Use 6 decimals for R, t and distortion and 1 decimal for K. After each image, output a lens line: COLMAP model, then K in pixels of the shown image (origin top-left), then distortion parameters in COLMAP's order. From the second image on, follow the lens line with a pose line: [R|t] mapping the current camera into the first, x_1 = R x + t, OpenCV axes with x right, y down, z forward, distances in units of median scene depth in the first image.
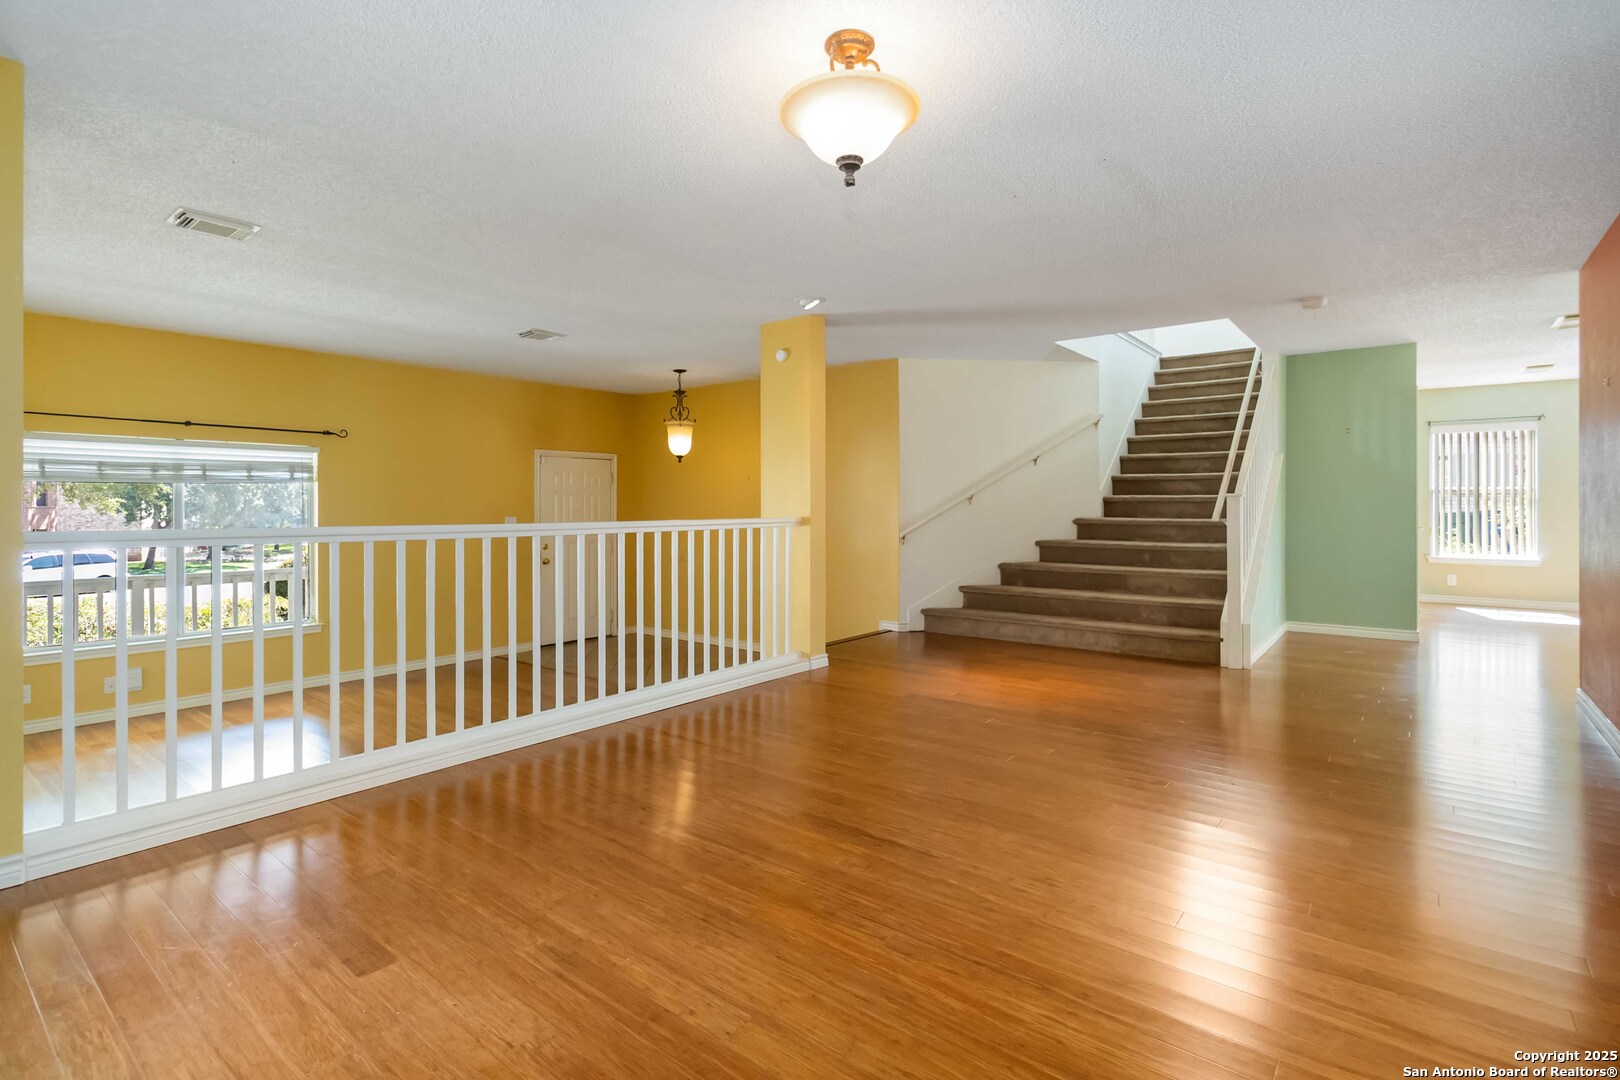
lens RADIAL K [[766.1, 0, 824.5], [0, 766.1, 515.2], [0, 0, 1]] dist [-0.000771, 0.002403]
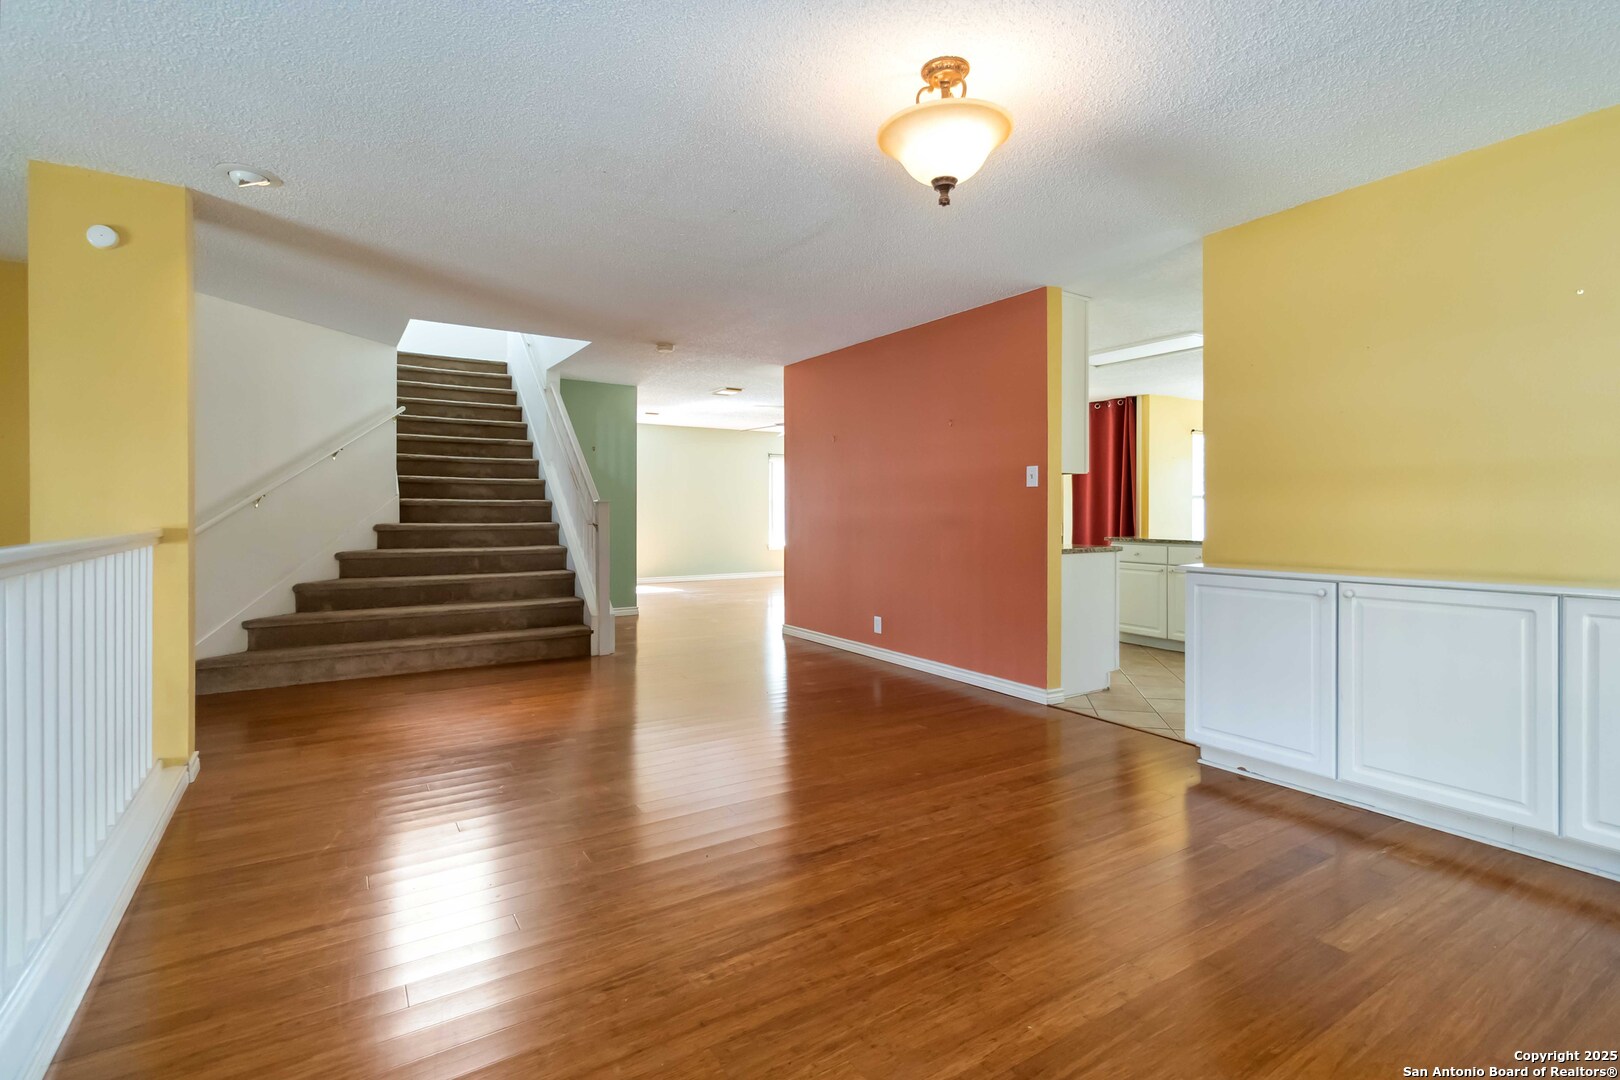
lens RADIAL K [[766.1, 0, 804.9], [0, 766.1, 512.5], [0, 0, 1]] dist [-0.000771, 0.002403]
pose [[0.321381, 0.000452, 0.946950, -0.380721], [0.008035, 0.999963, -0.003204, -0.003132], [-0.946916, 0.008638, 0.321365, 0.310963]]
